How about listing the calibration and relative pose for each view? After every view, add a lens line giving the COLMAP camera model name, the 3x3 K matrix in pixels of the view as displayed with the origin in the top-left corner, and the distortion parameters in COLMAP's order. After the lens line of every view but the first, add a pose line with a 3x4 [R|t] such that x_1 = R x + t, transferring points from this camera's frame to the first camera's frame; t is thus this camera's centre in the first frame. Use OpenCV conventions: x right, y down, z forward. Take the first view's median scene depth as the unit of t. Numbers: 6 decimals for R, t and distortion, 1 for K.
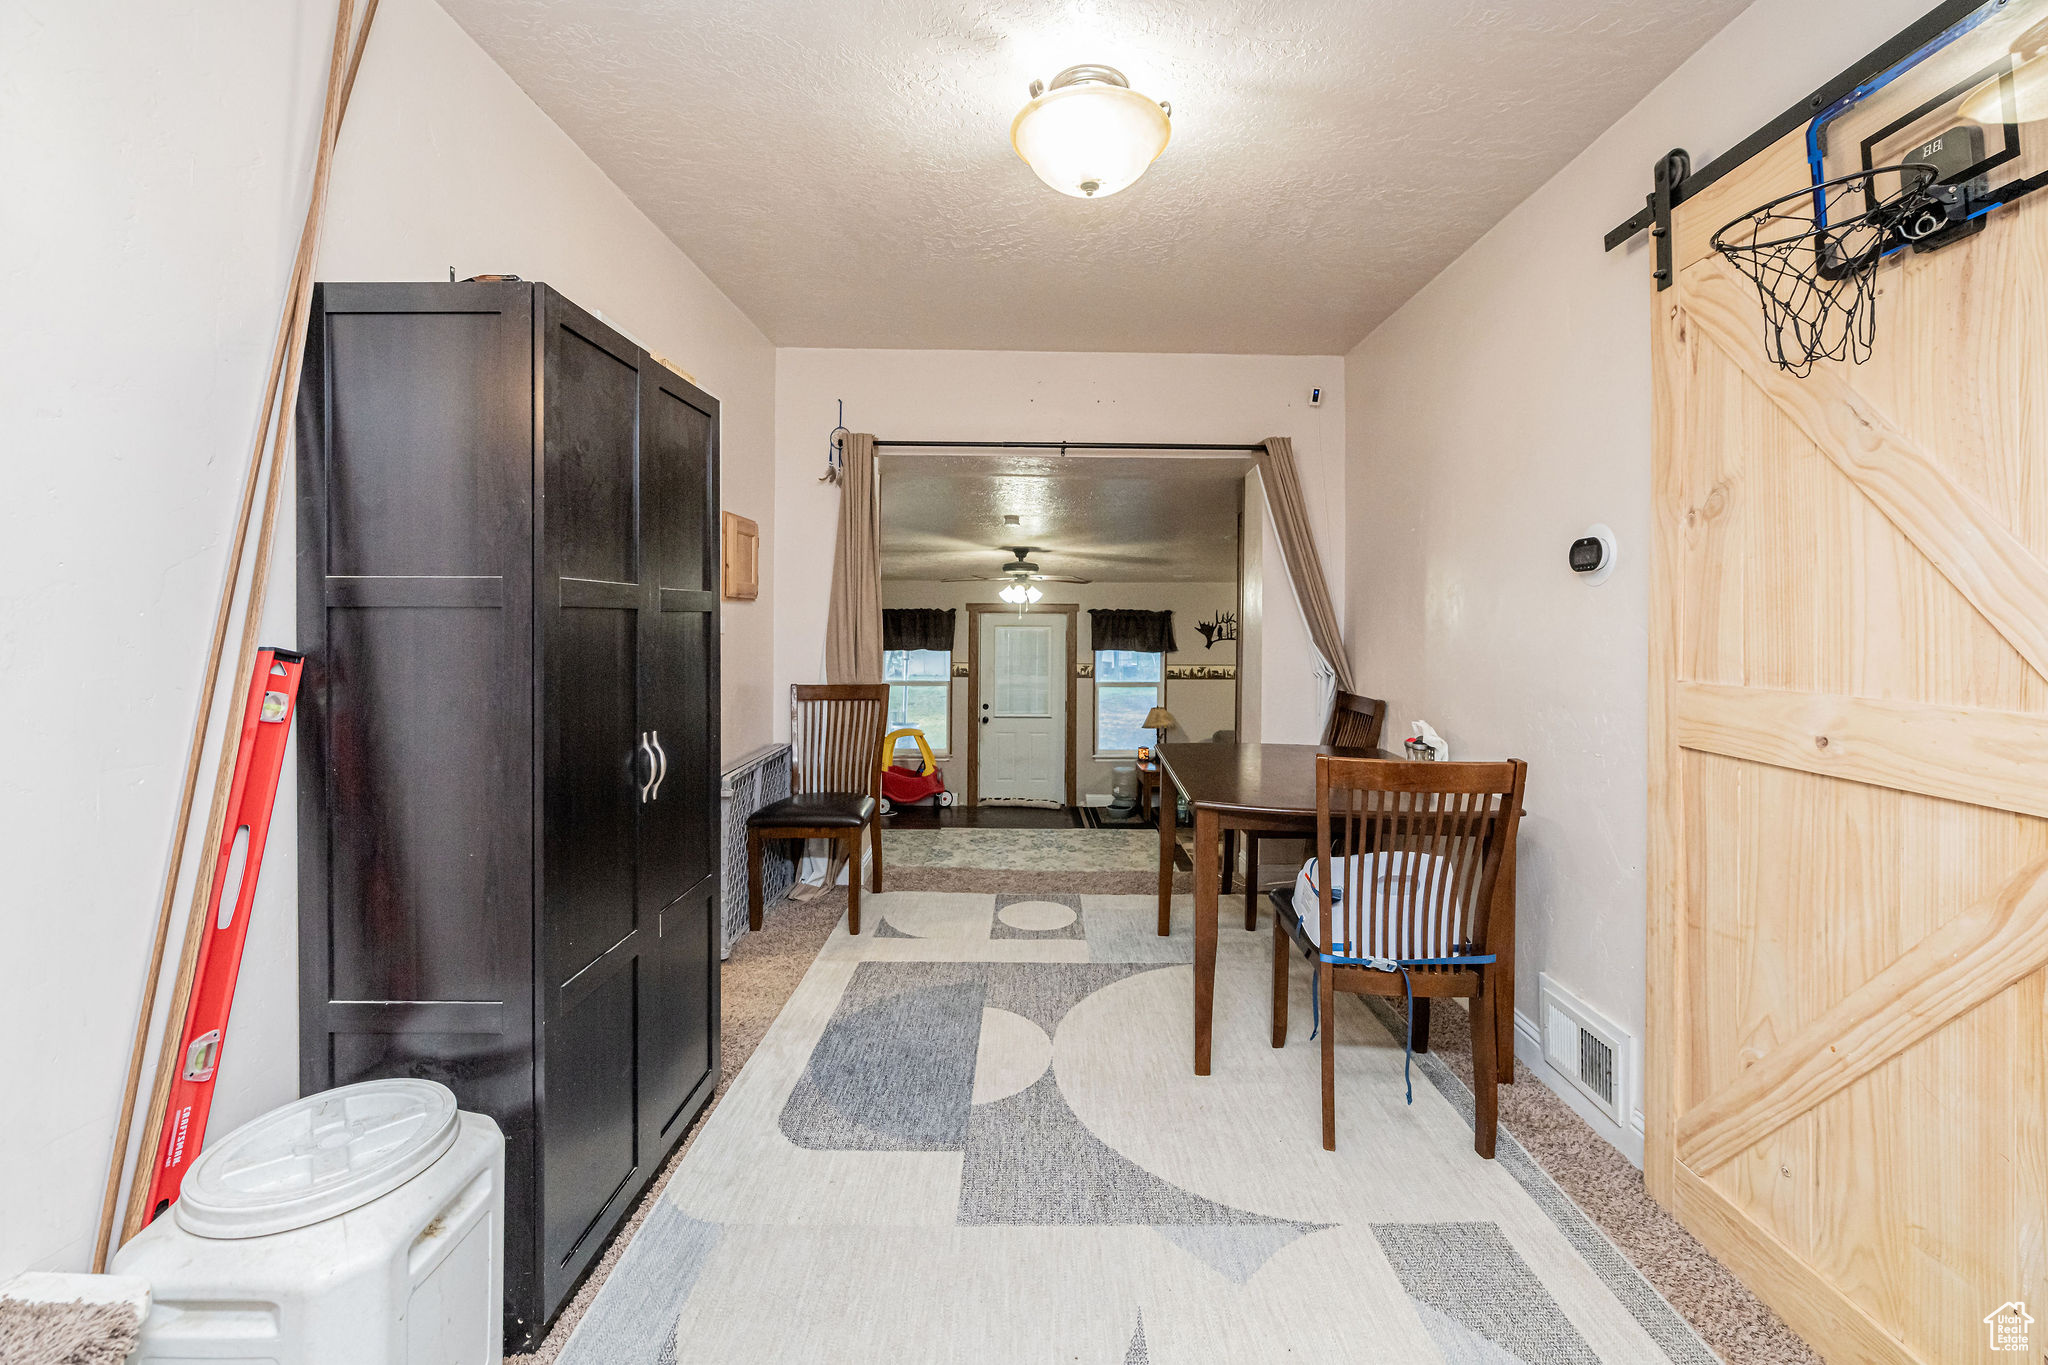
lens RADIAL K [[802.0, 0, 1028.9], [0, 802.0, 623.5], [0, 0, 1]] dist [-0.006049, 0.000254]
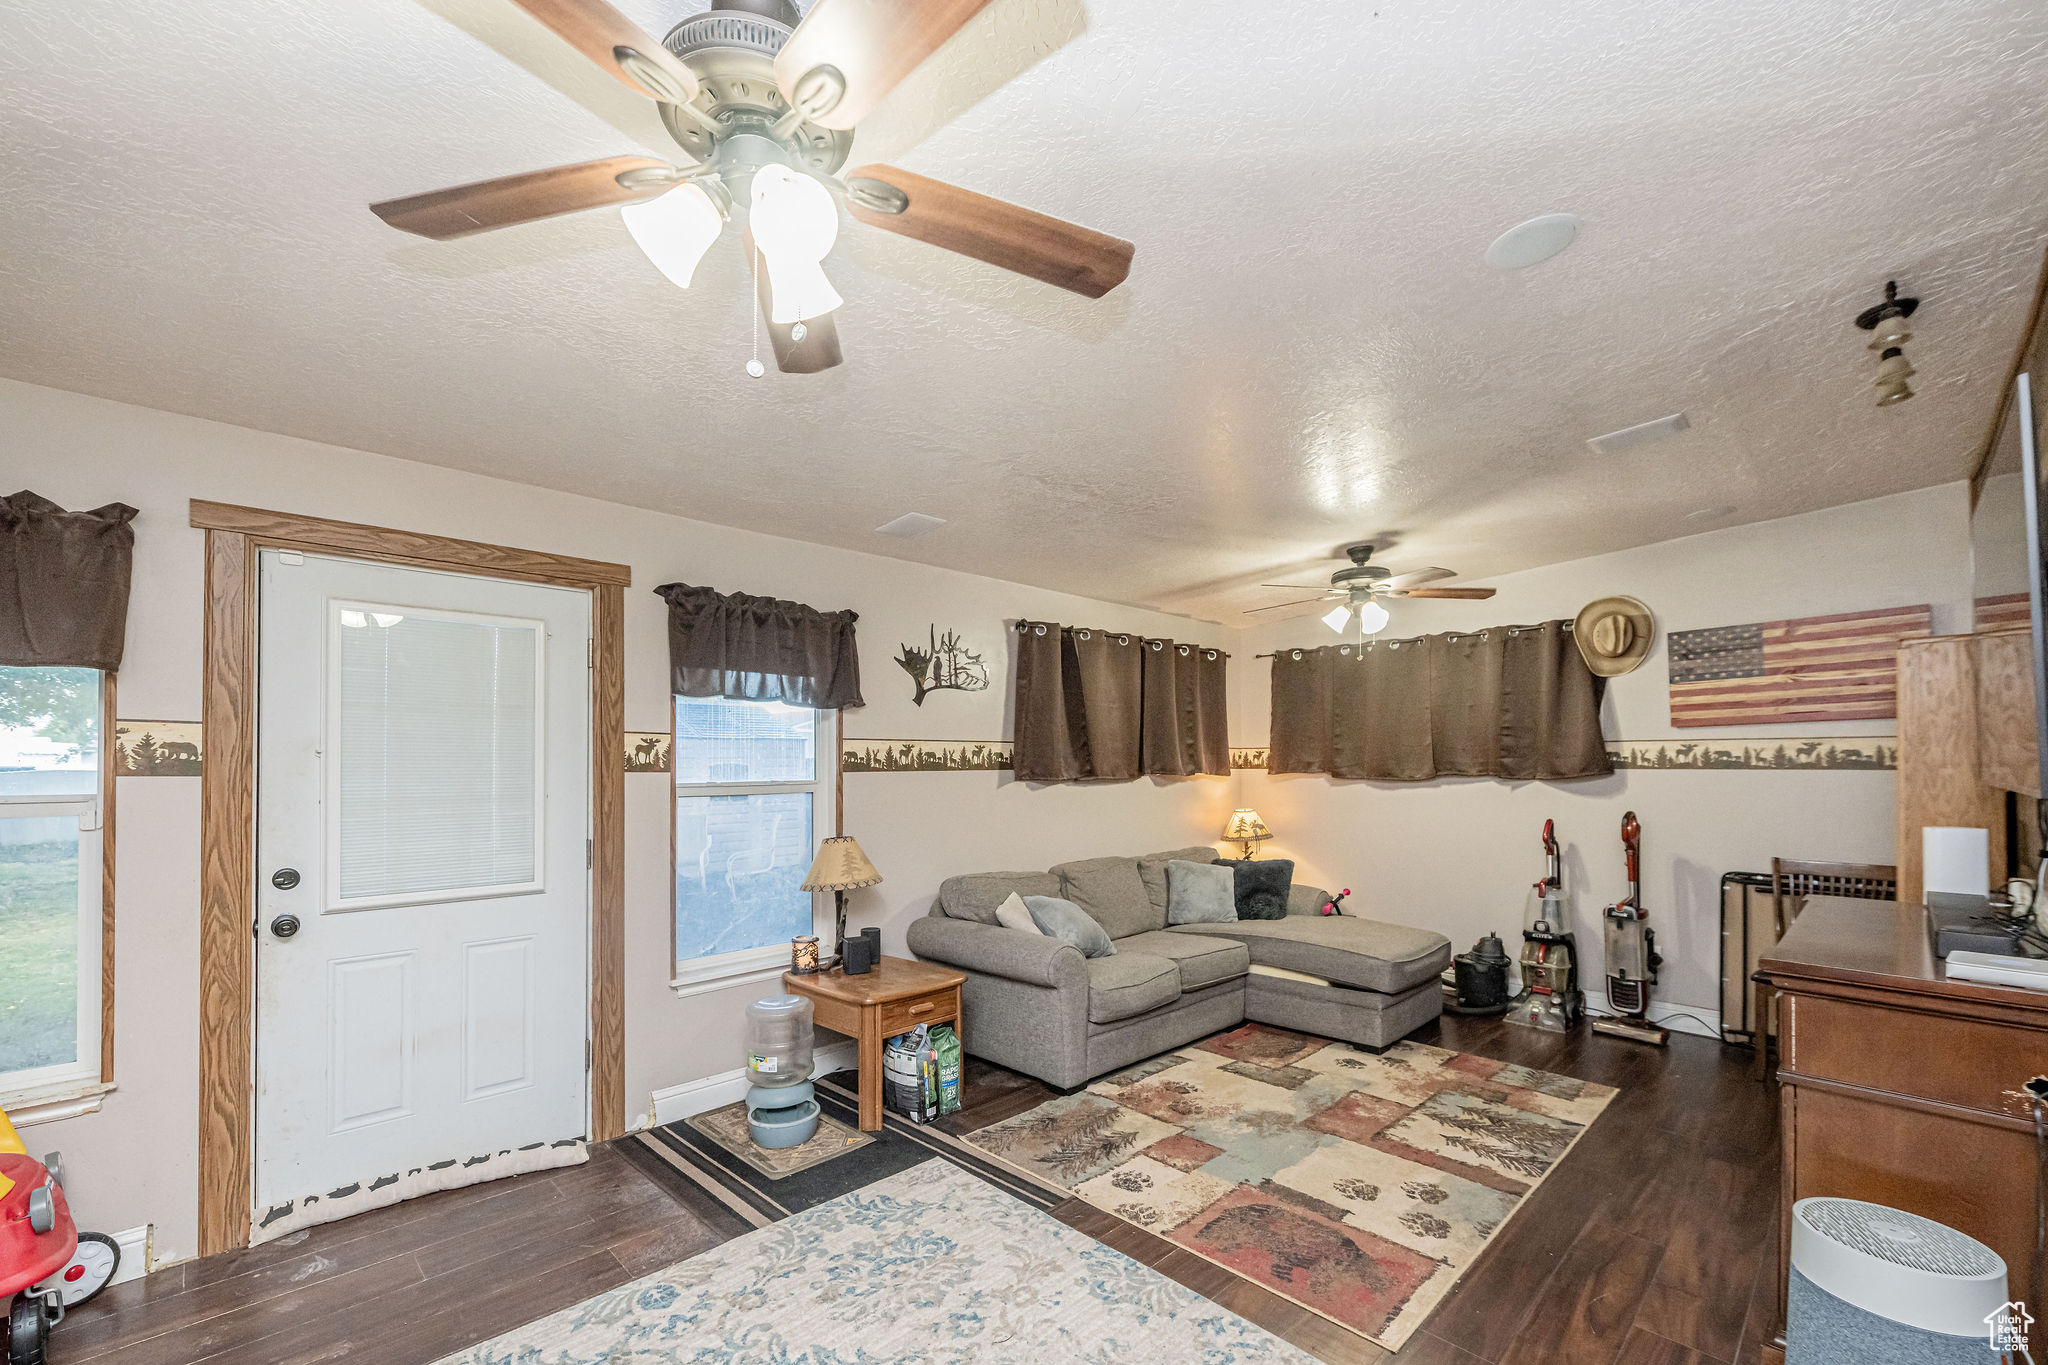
lens RADIAL K [[862.6, 0, 1021.6], [0, 862.6, 758.8], [0, 0, 1]] dist [0.008613, -0.001023]
pose [[0.710648, -0.003965, 0.703536, -0.088850], [0.007994, 0.999965, -0.002439, 0.066777], [-0.703502, 0.007357, 0.710655, 0.625405]]
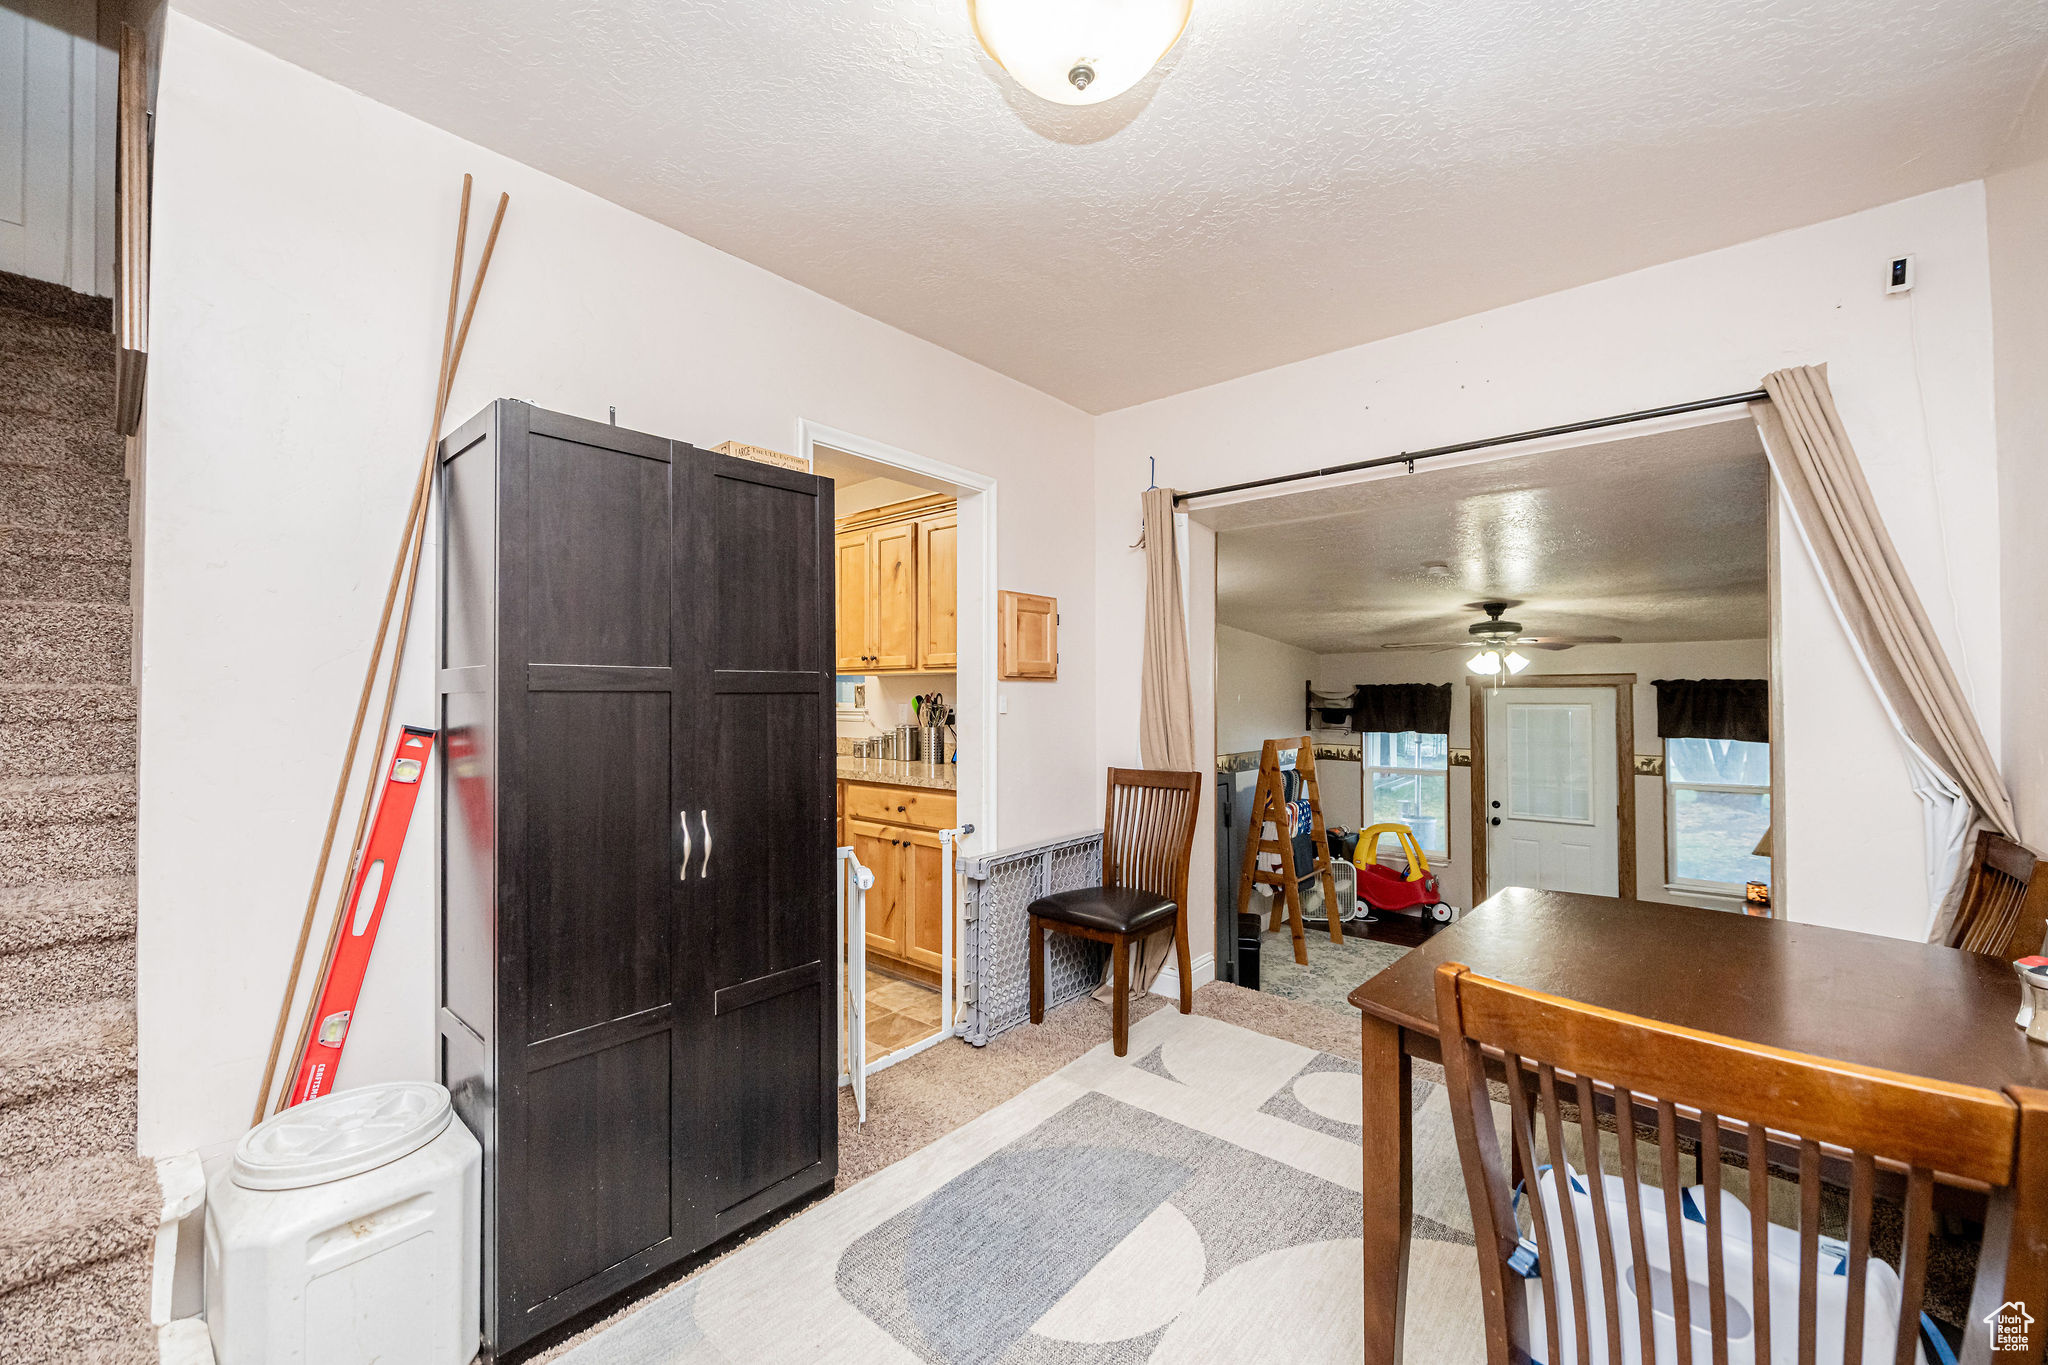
lens RADIAL K [[802.0, 0, 1053.5], [0, 802.0, 687.8], [0, 0, 1]] dist [-0.006049, 0.000254]
pose [[0.775301, -0.014228, -0.631431, 0.114321], [0.004081, 0.999838, -0.017518, -0.000568], [0.631578, 0.011005, 0.775234, 0.106940]]
